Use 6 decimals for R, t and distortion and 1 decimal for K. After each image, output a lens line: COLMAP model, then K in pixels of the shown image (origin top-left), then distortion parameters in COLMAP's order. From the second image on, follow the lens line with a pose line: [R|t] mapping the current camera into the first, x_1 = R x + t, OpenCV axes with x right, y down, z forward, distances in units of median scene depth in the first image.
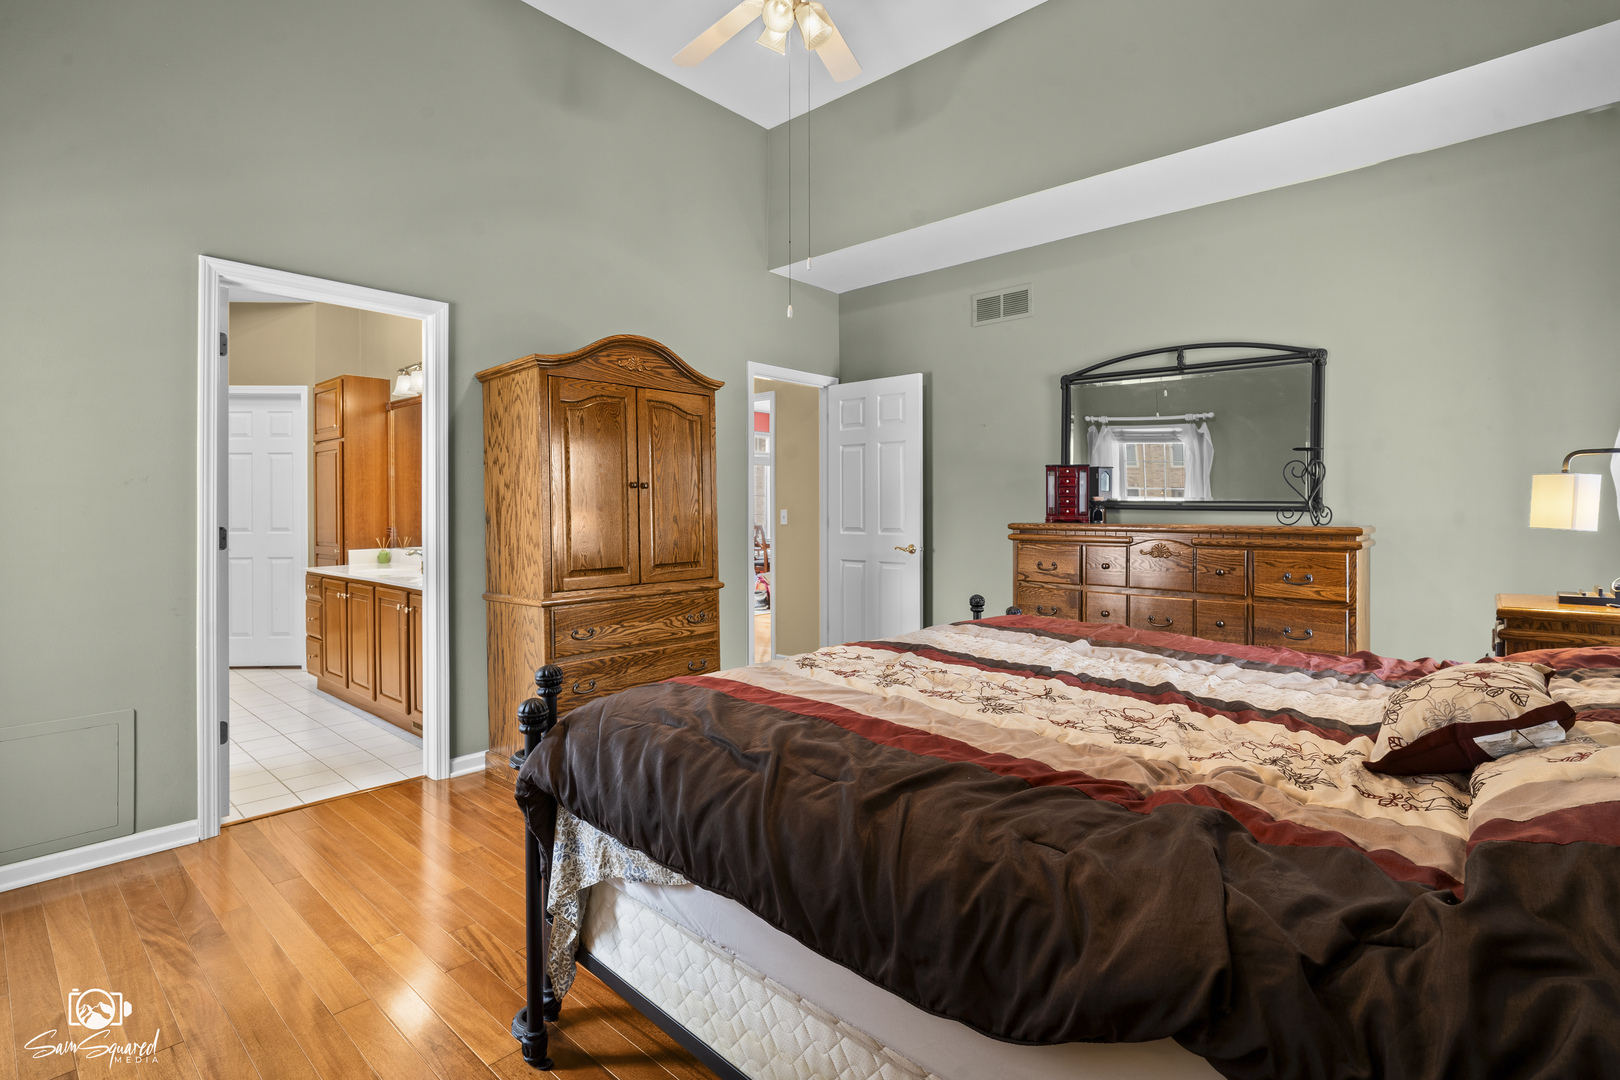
lens RADIAL K [[771.5, 0, 813.9], [0, 771.5, 526.8], [0, 0, 1]] dist [-0.018114, 0.007811]
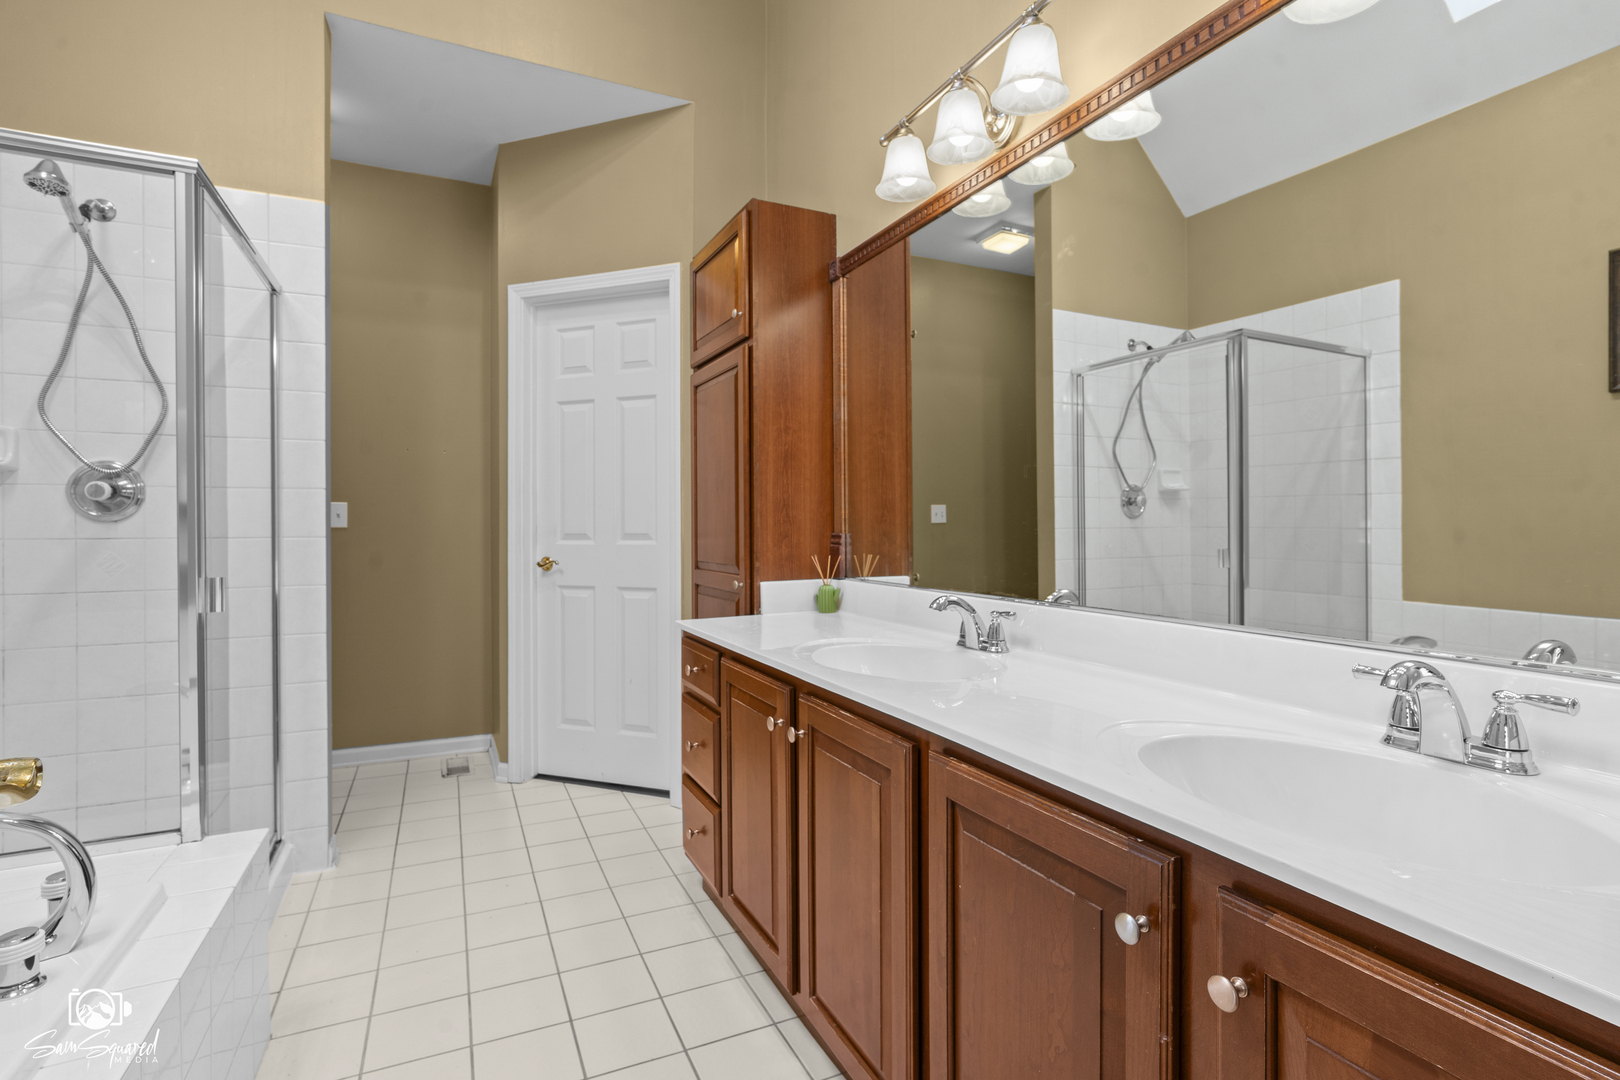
lens RADIAL K [[771.5, 0, 807.1], [0, 771.5, 535.3], [0, 0, 1]] dist [-0.018114, 0.007811]
pose [[0.921619, -0.000558, -0.388095, -0.392588], [0.001380, 0.999997, 0.001839, 0.001199], [0.388093, -0.002231, 0.921618, 0.571570]]
